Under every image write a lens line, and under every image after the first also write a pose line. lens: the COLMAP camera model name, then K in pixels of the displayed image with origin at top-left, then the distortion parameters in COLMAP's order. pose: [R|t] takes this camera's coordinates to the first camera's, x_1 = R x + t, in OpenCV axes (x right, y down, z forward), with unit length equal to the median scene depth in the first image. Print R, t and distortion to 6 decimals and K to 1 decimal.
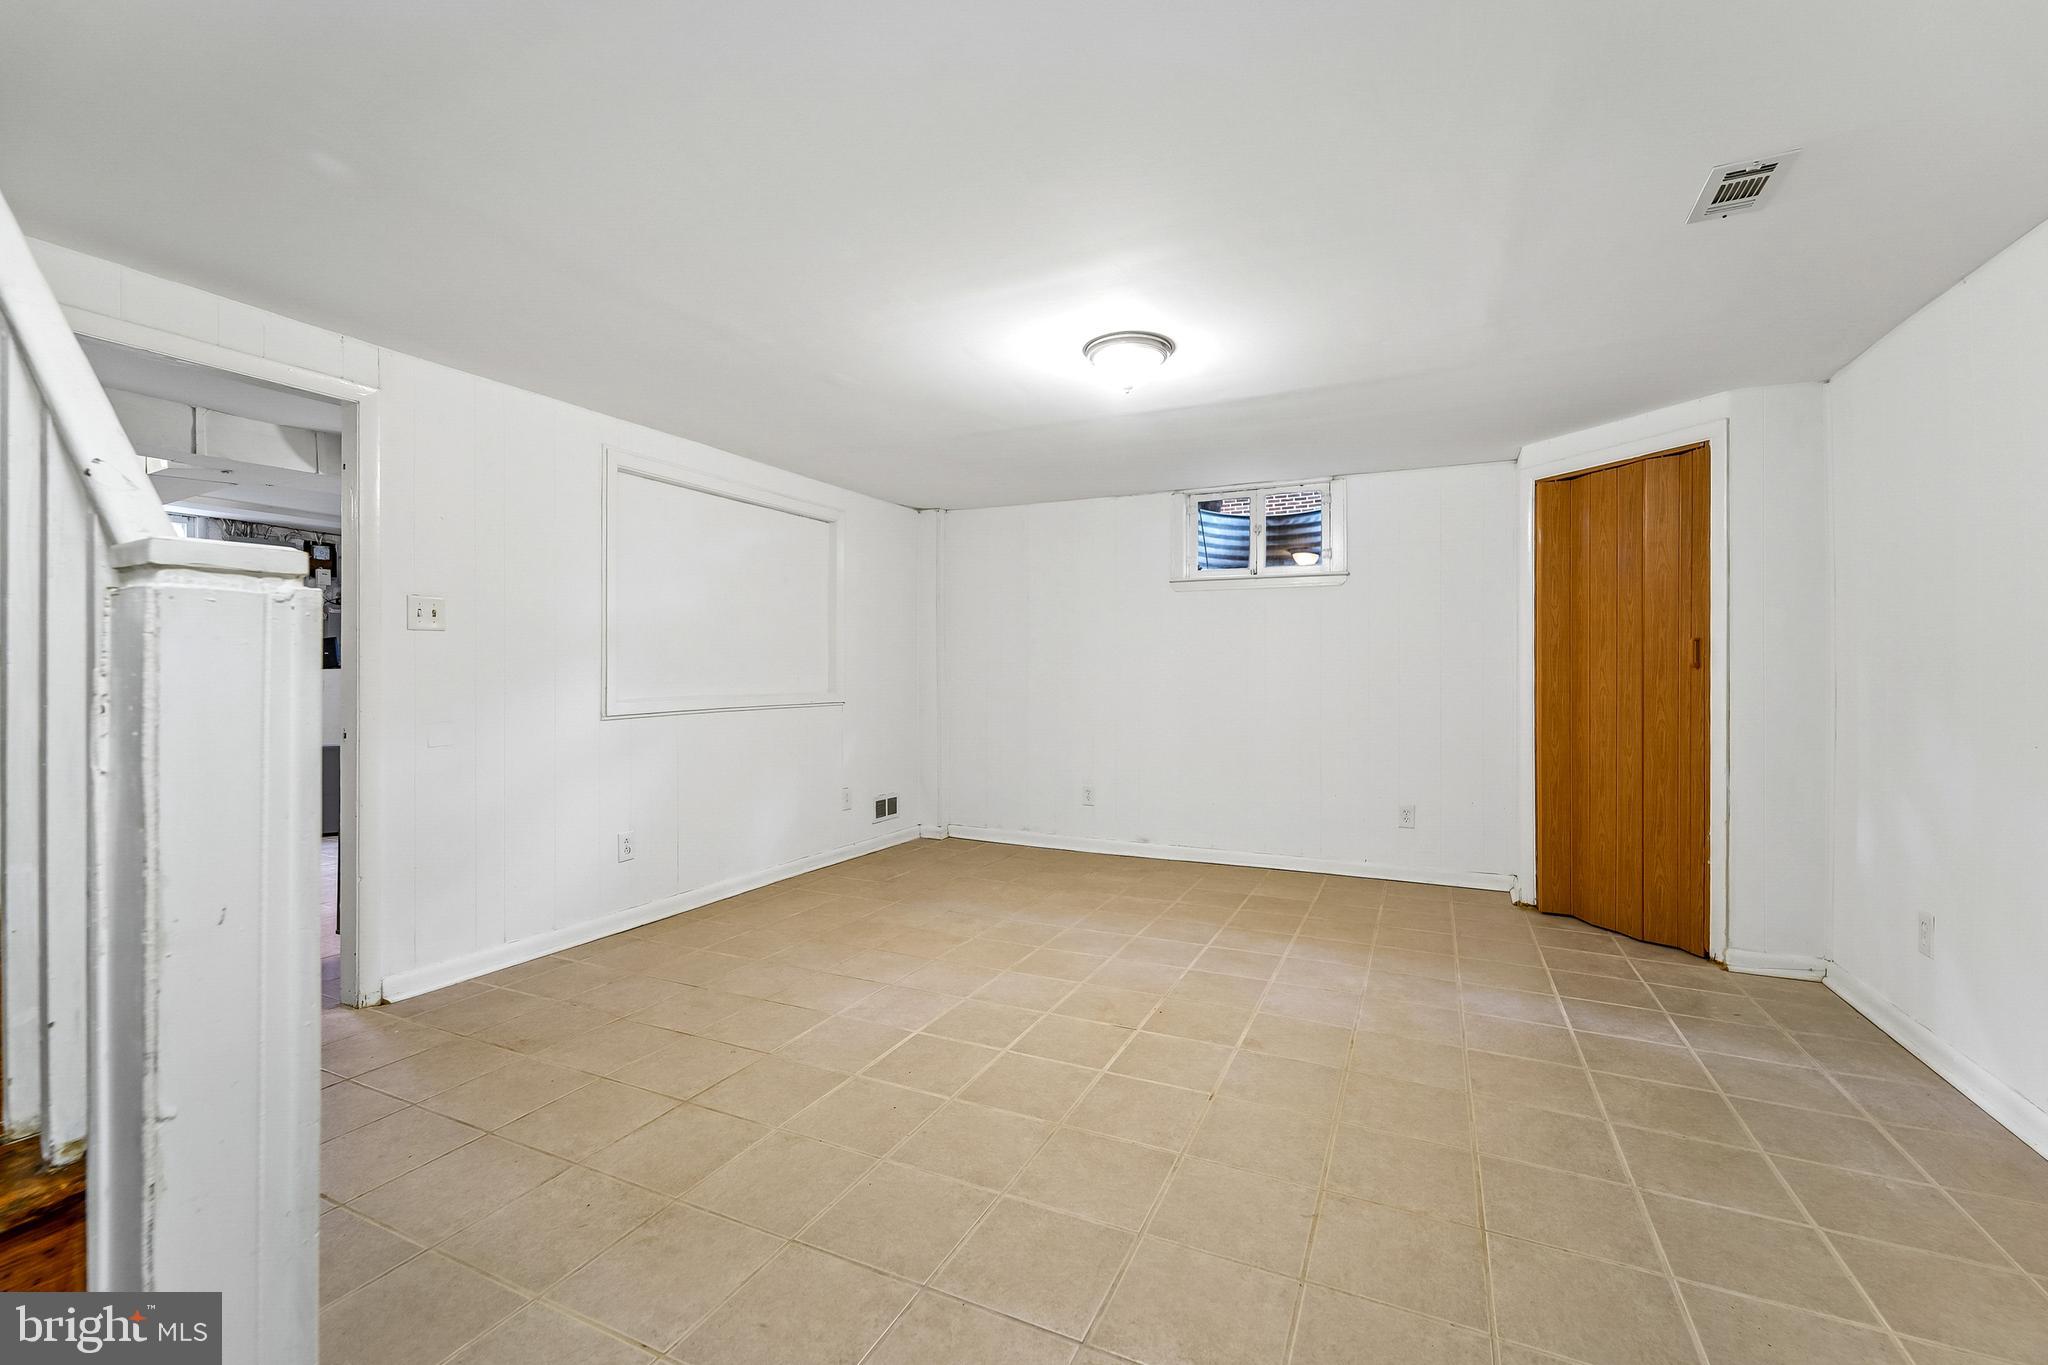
lens RADIAL K [[841.4, 0, 1031.9], [0, 841.4, 673.2], [0, 0, 1]] dist [0.003194, -0.001120]
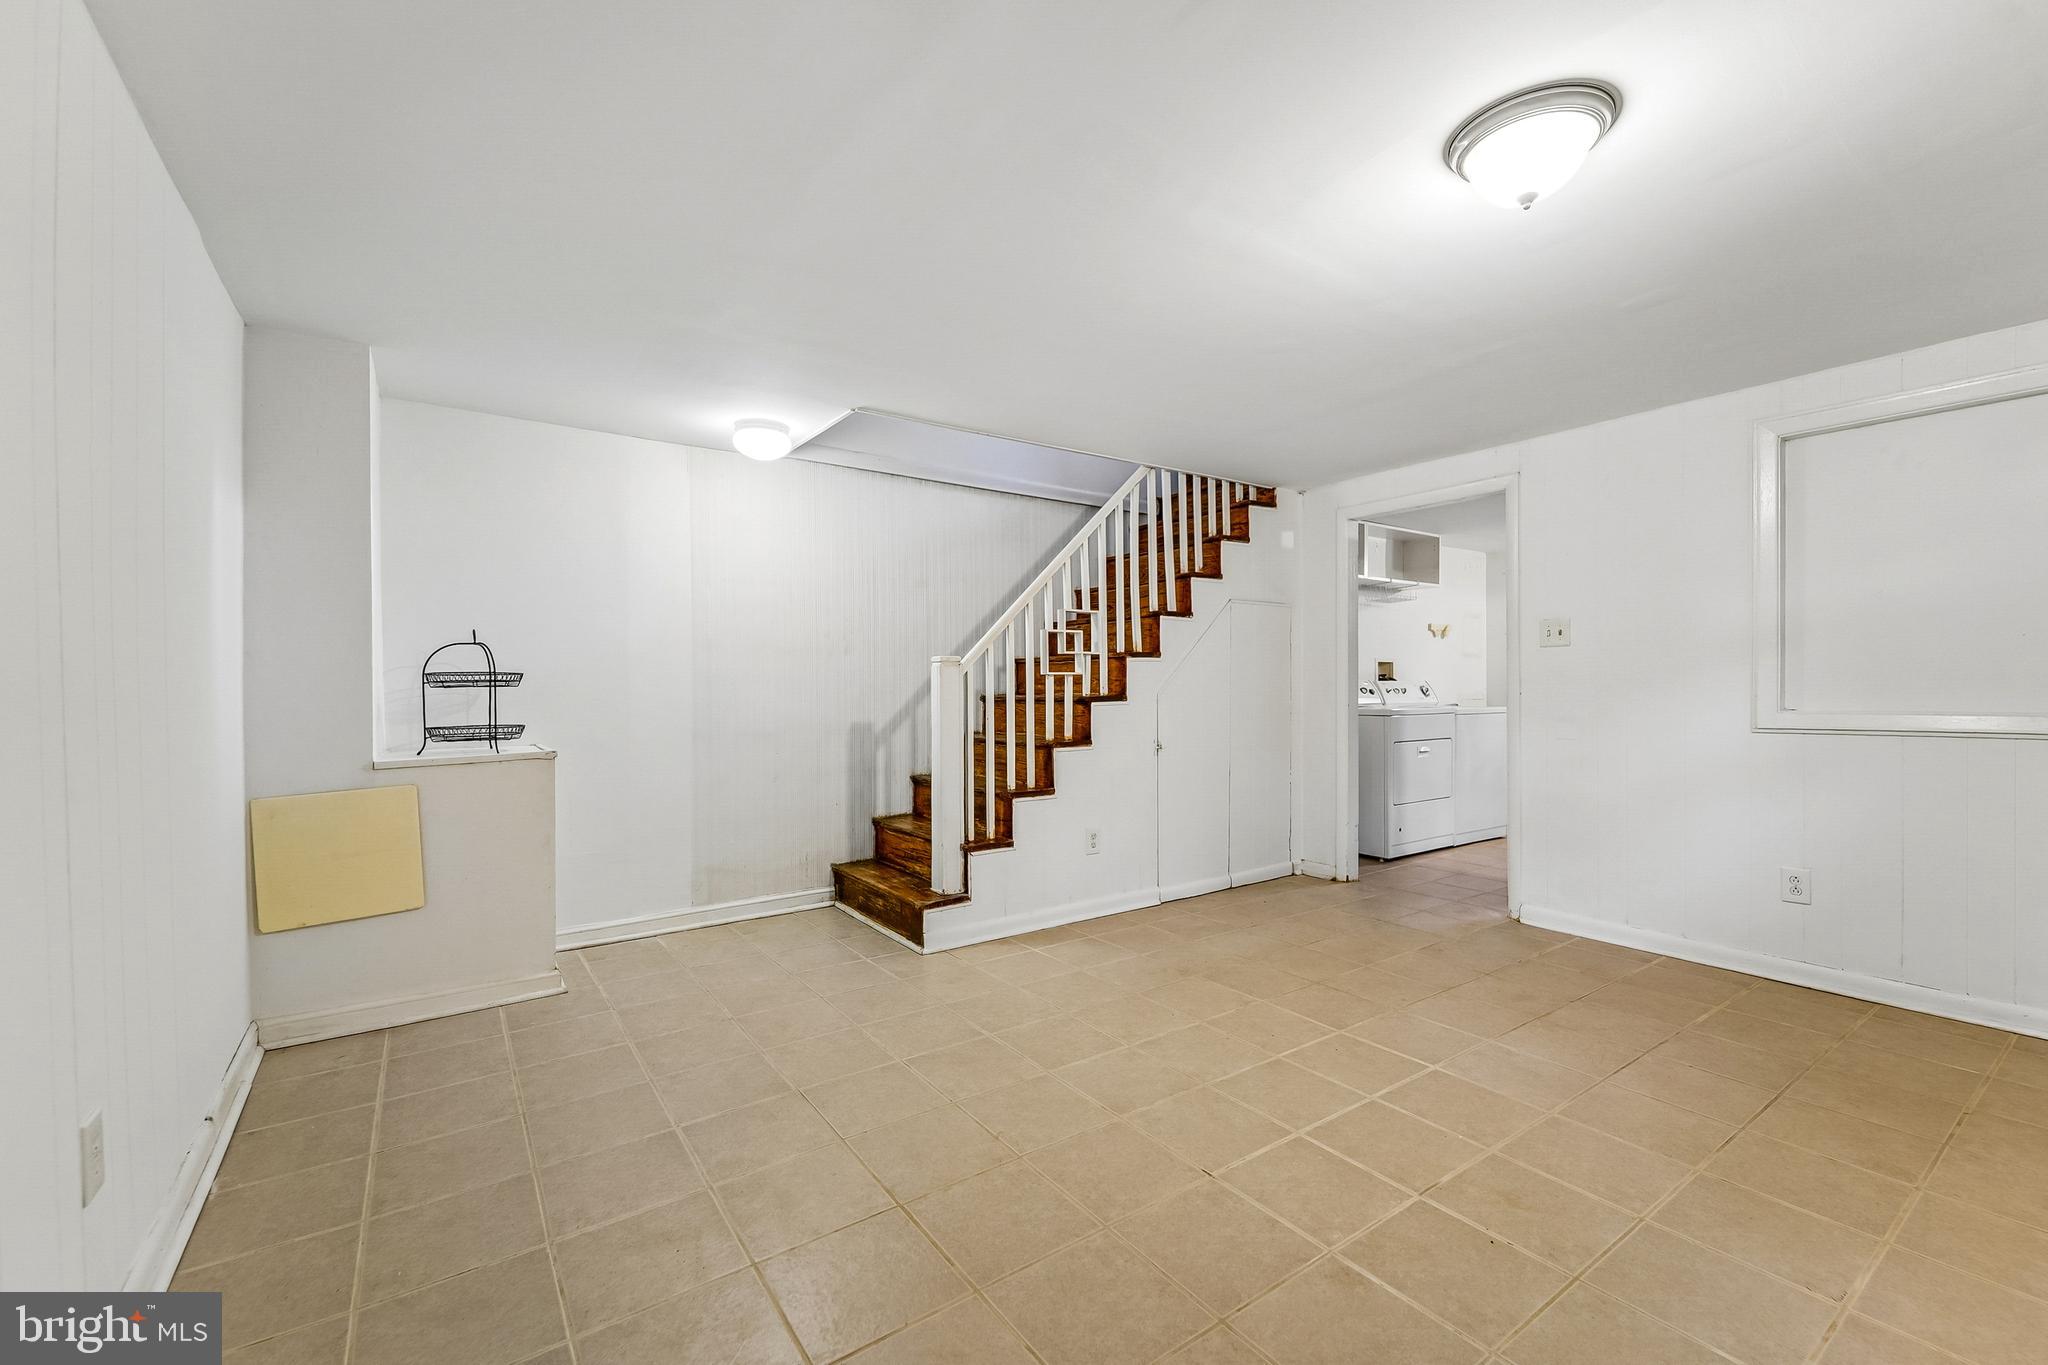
lens RADIAL K [[841.4, 0, 1033.3], [0, 841.4, 690.0], [0, 0, 1]] dist [0.003194, -0.001120]
pose [[-0.491387, 0.005080, -0.870927, 0.778928], [0.003045, 0.999987, 0.004115, 0.007215], [0.870936, -0.000630, -0.491396, 0.947290]]
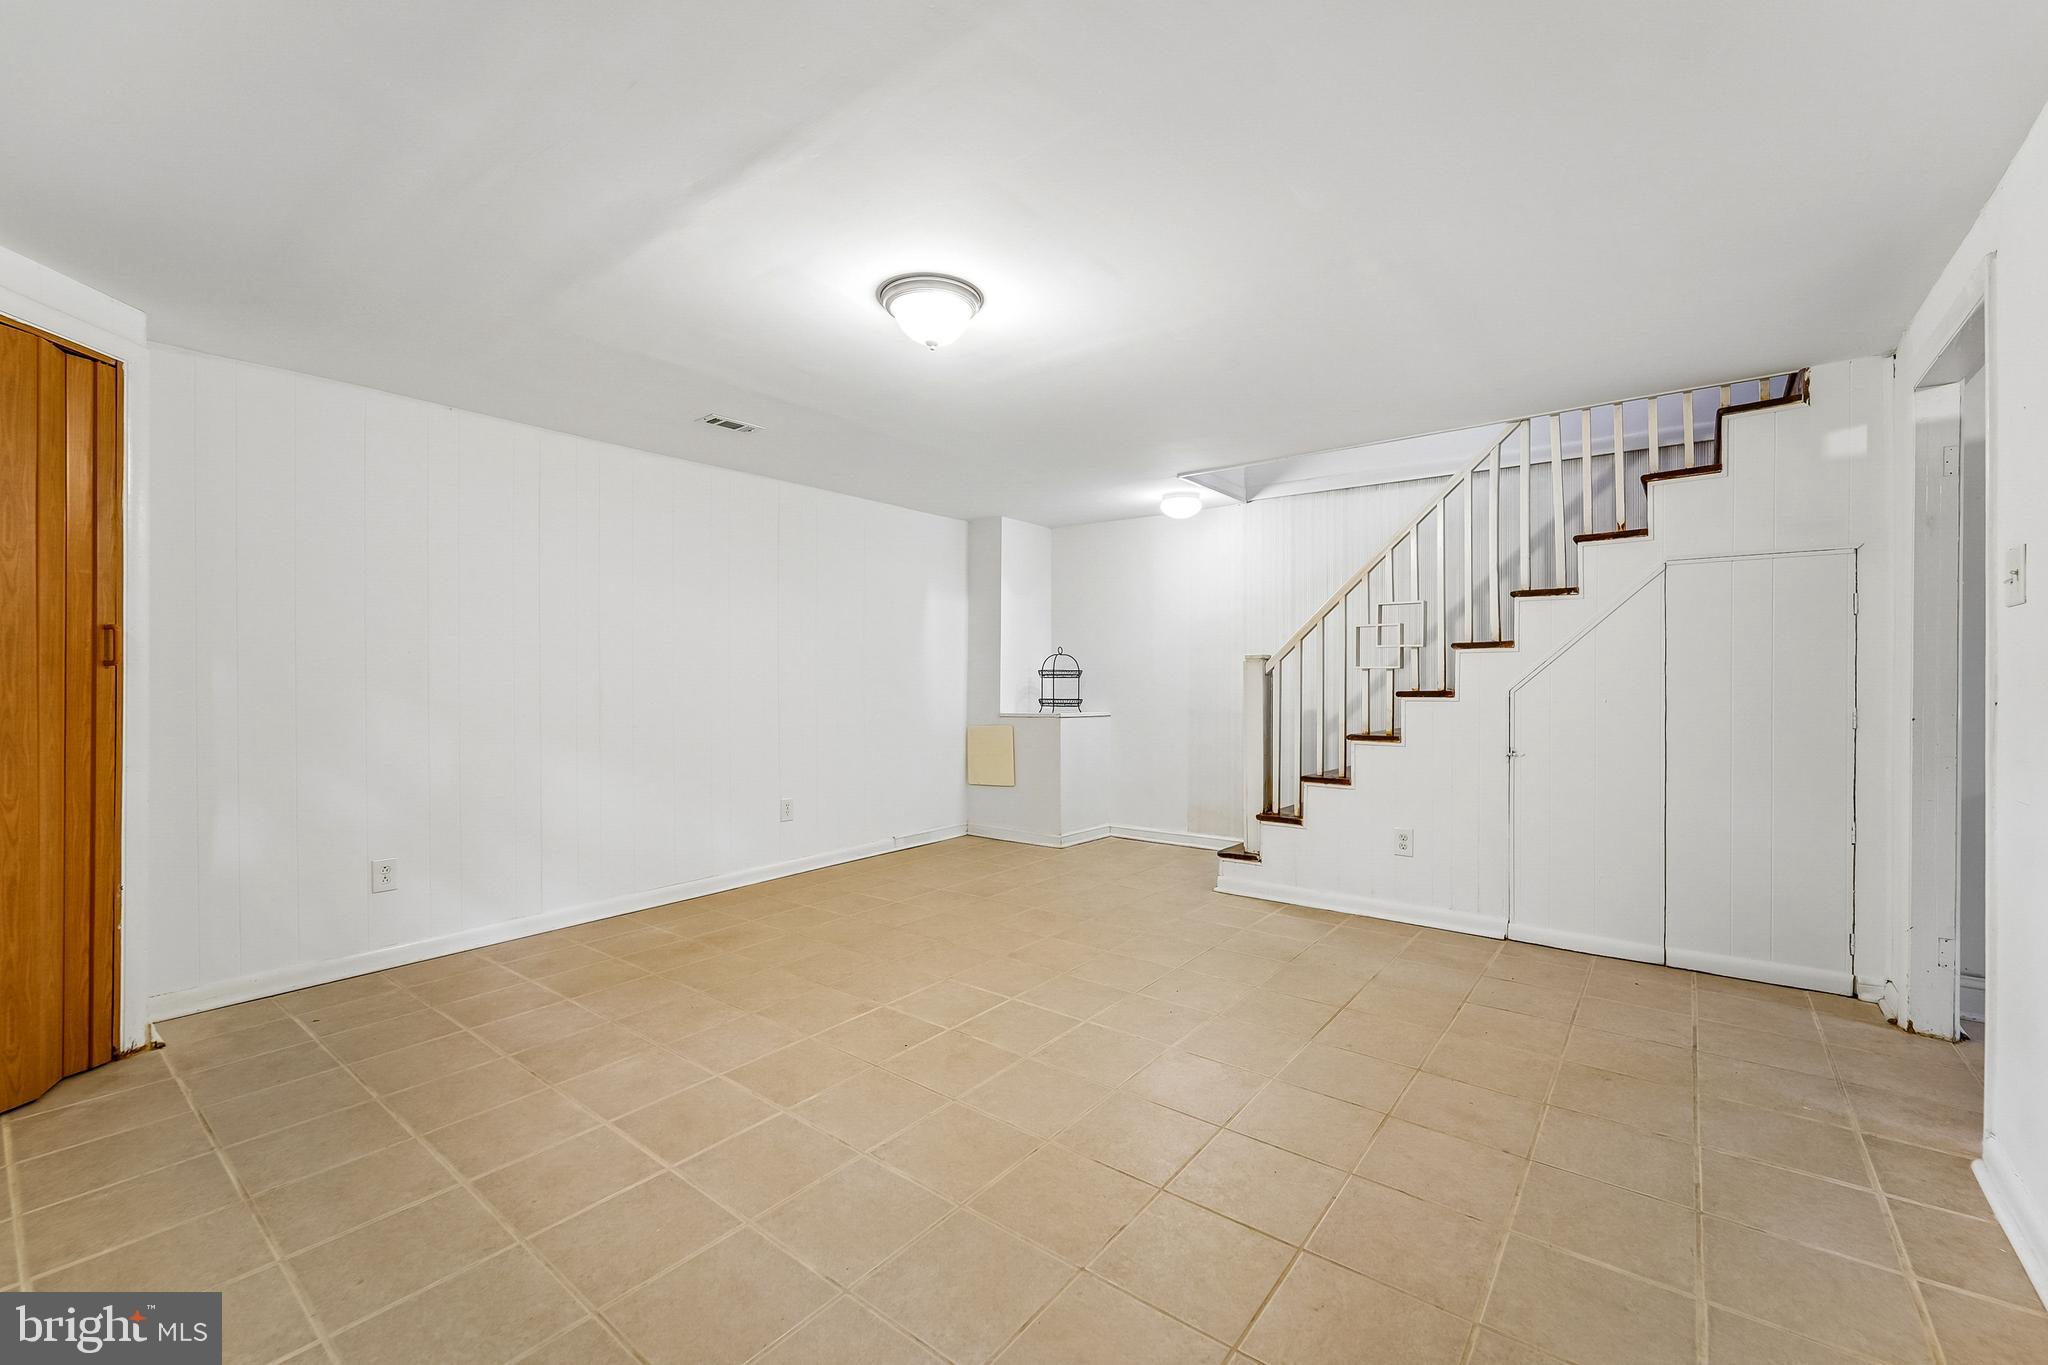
lens RADIAL K [[841.4, 0, 1043.7], [0, 841.4, 675.3], [0, 0, 1]] dist [0.003194, -0.001120]
pose [[-0.978398, -0.001892, 0.206719, -0.169806], [-0.001915, 0.999998, 0.000087, 0.000295], [-0.206719, -0.000311, -0.978400, 1.746508]]
